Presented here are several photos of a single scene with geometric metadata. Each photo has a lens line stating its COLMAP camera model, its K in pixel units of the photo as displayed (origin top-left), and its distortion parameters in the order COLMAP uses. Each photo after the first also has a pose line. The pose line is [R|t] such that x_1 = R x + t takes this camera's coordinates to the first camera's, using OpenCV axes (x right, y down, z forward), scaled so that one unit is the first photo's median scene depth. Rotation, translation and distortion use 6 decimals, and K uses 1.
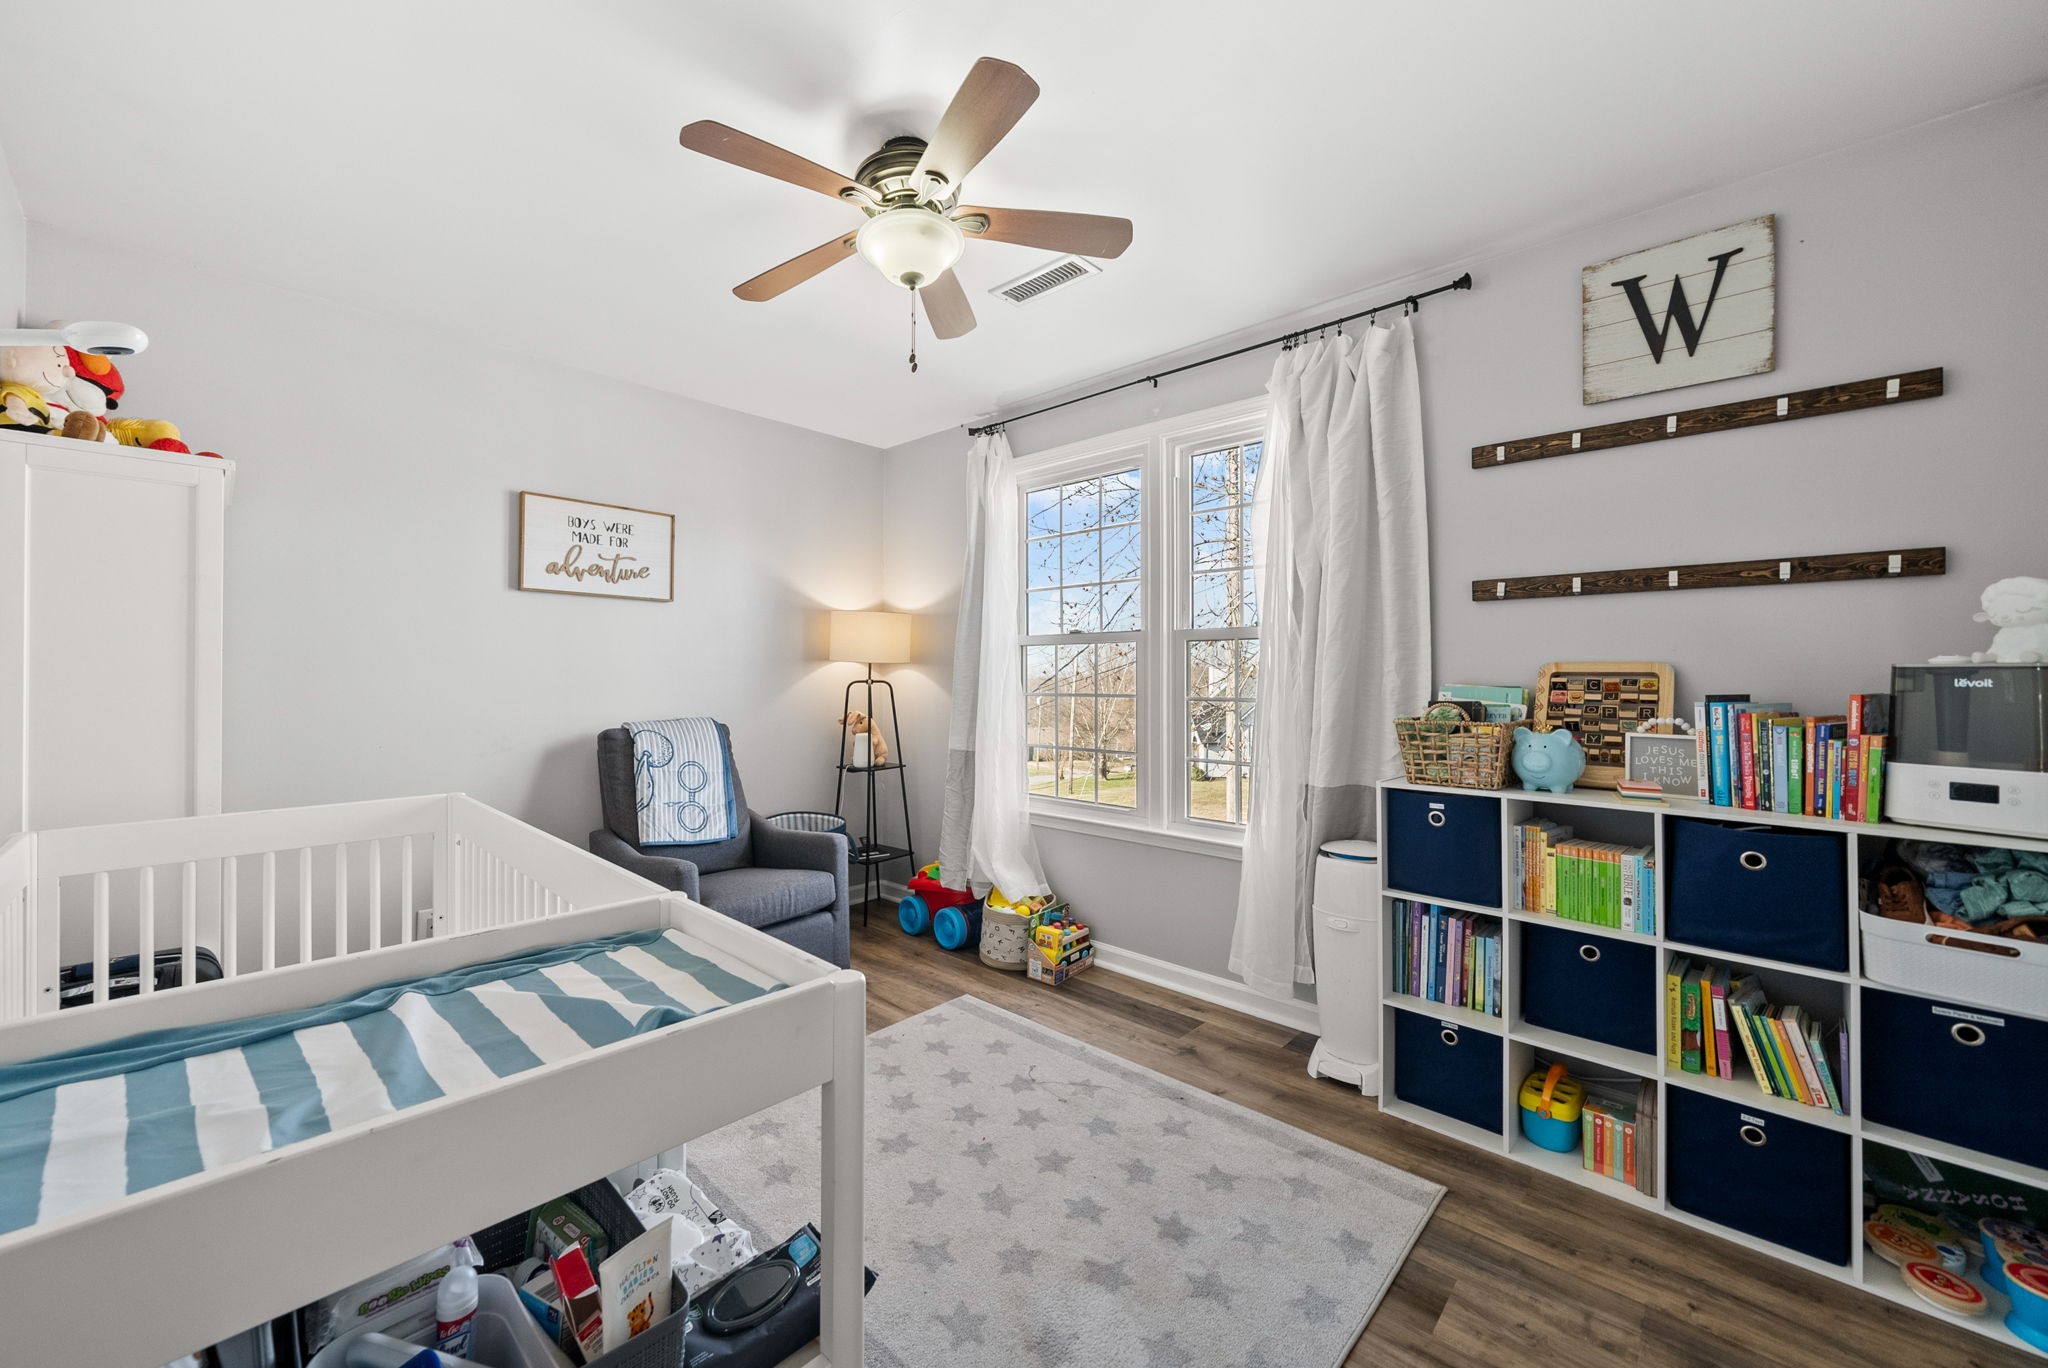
lens RADIAL K [[855.4, 0, 1025.8], [0, 855.4, 674.7], [0, 0, 1]] dist [-0.024825, 0.009067]
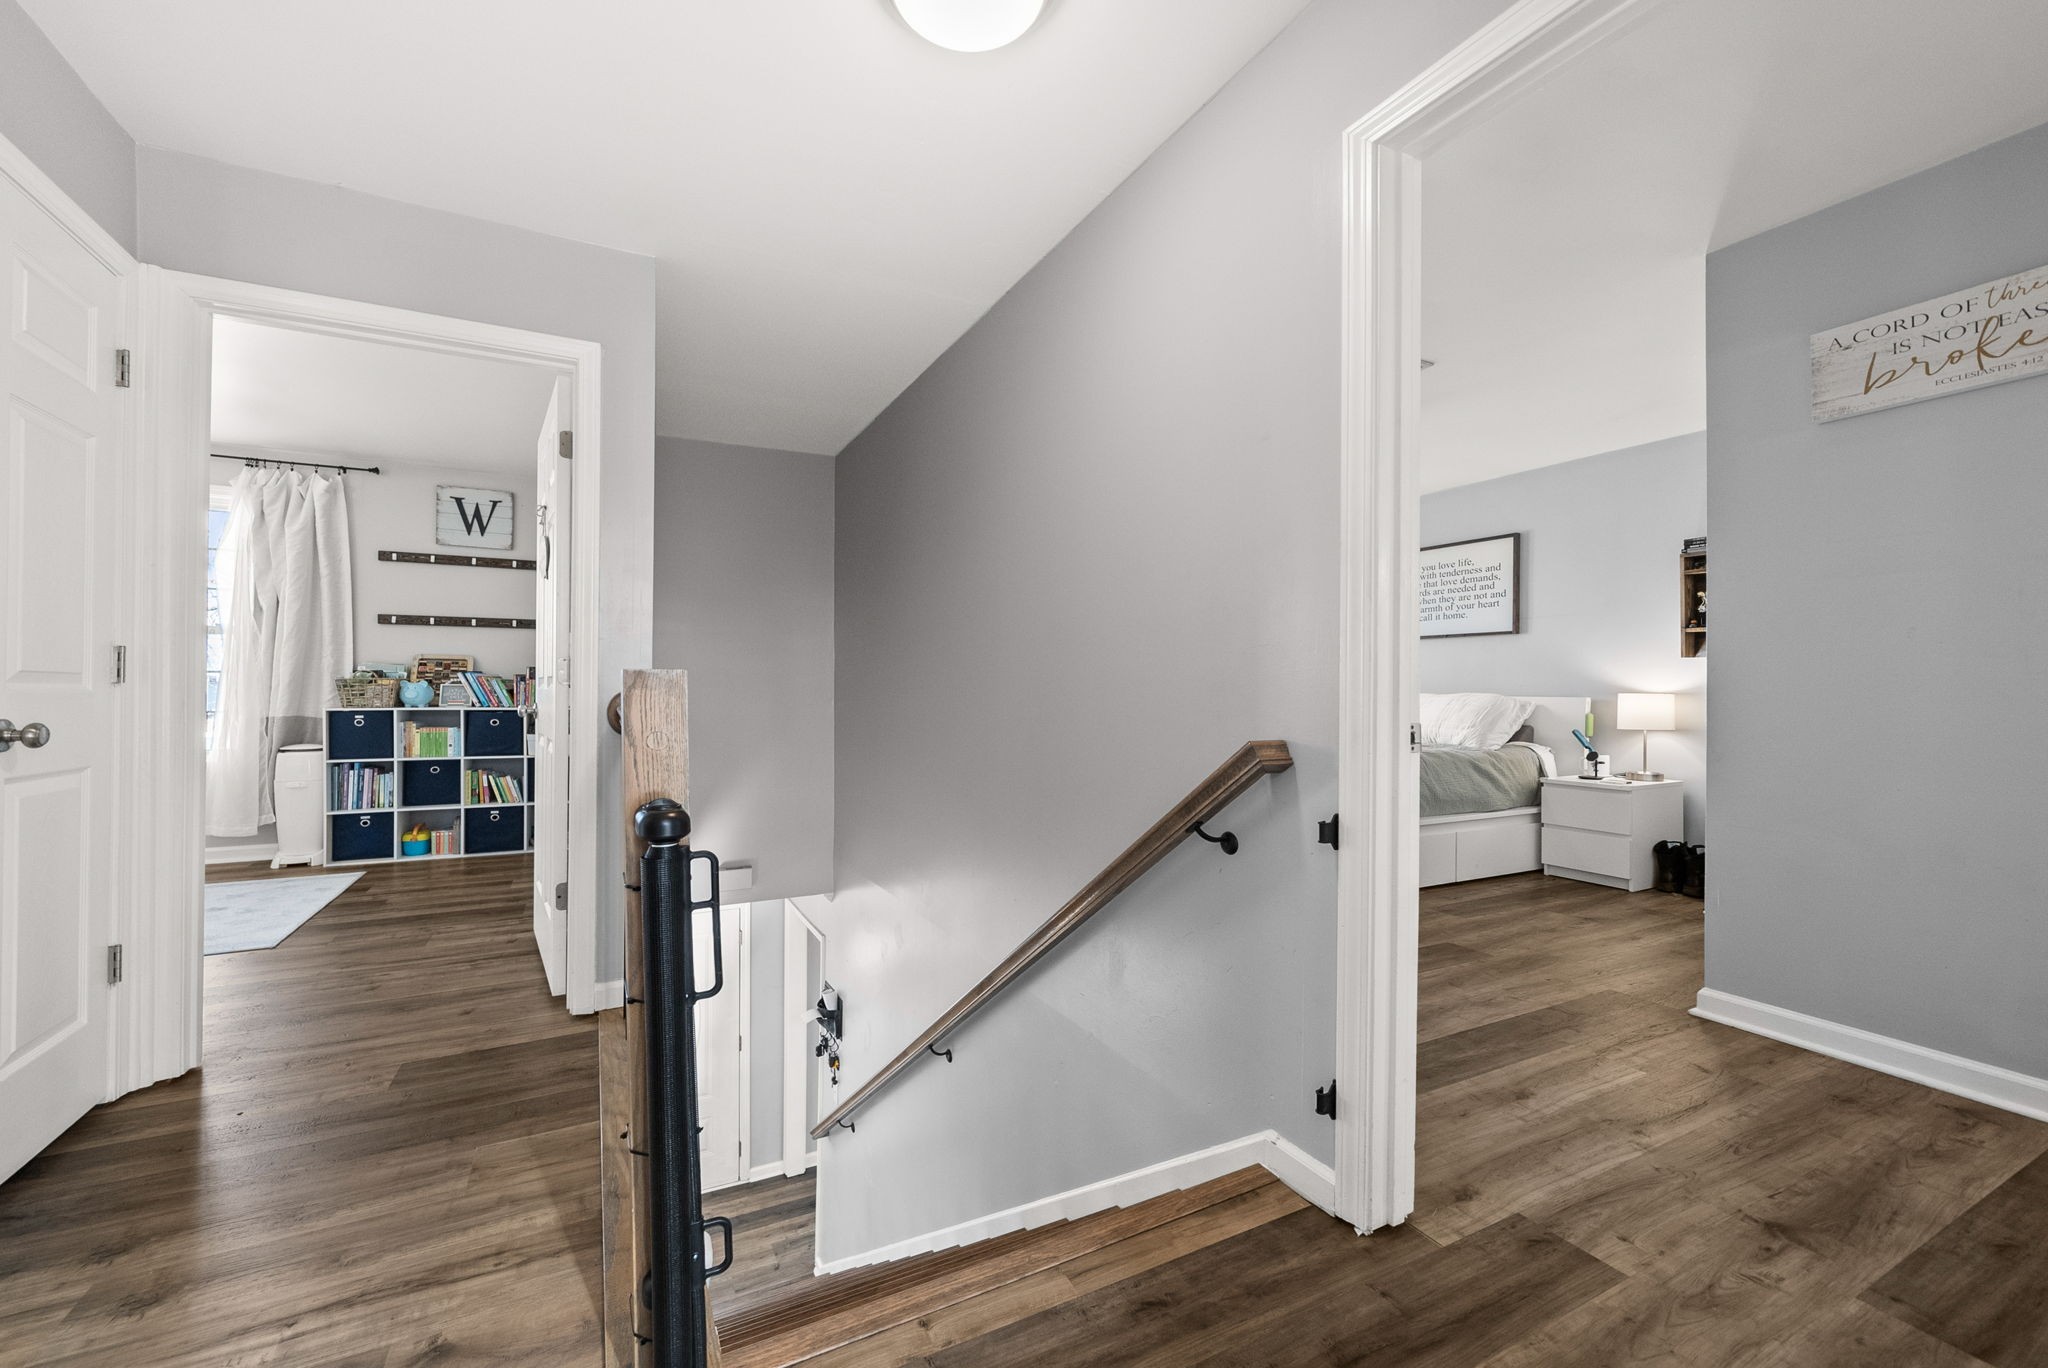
lens RADIAL K [[745.1, 0, 1033.4], [0, 745.1, 682.3], [0, 0, 1]] dist [0.005316, -0.000133]
pose [[0.335968, 0.008242, 0.941837, -0.763527], [-0.004513, 0.999964, -0.007141, 0.073038], [-0.941863, -0.001851, 0.335993, -1.307373]]
